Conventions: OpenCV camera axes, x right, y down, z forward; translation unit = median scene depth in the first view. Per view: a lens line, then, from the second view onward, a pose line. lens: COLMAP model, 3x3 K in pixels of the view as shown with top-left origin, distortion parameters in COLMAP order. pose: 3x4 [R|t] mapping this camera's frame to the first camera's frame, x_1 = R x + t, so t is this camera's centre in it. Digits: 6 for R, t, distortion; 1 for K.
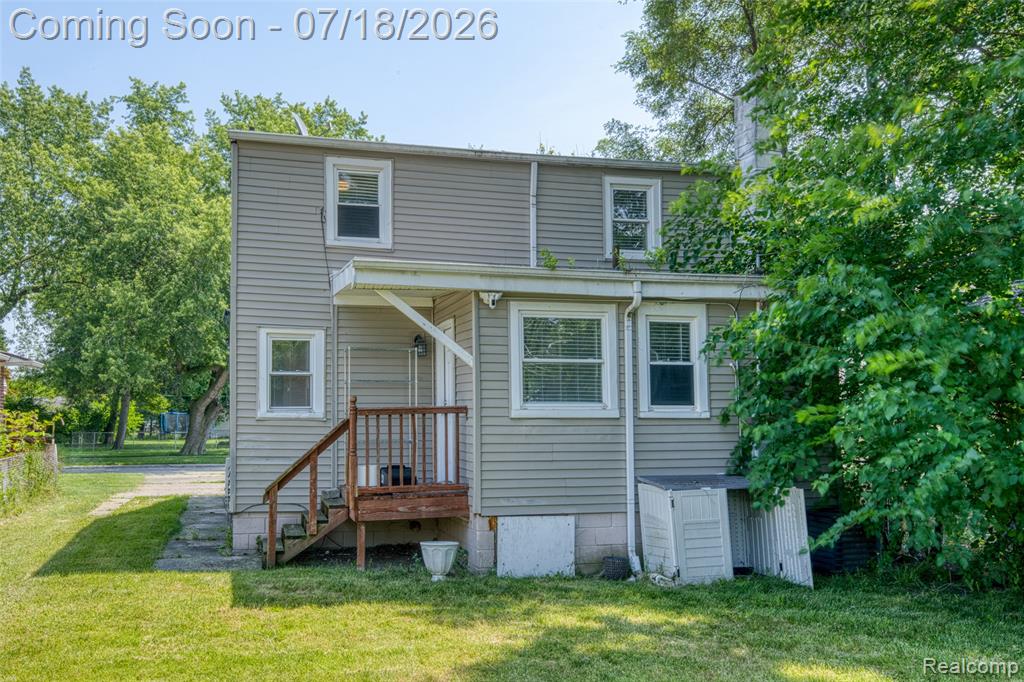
lens RADIAL K [[963.9, 0, 512.0], [0, 963.9, 341.0], [0, 0, 1]] dist [0.008132, 0.015479]
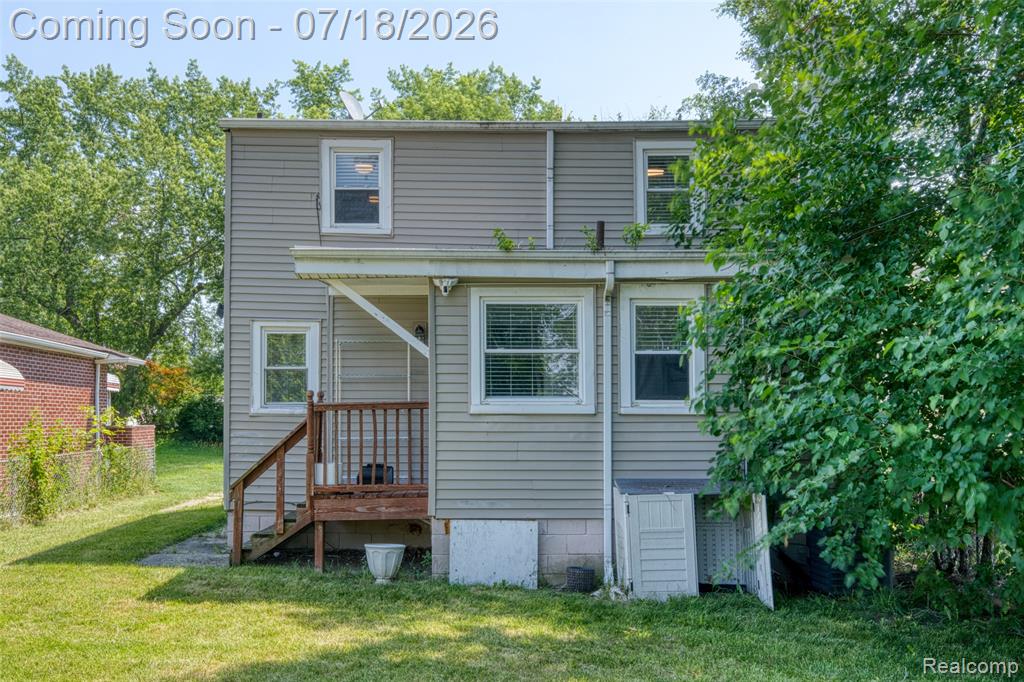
lens RADIAL K [[1092.1, 0, 512.6], [0, 1092.1, 357.5], [0, 0, 1]] dist [0.004146, 0.015019]
pose [[0.969089, -0.011575, -0.246440, 0.287642], [0.017631, 0.999594, 0.022381, 0.003062], [0.246080, -0.026035, 0.968900, -0.002803]]
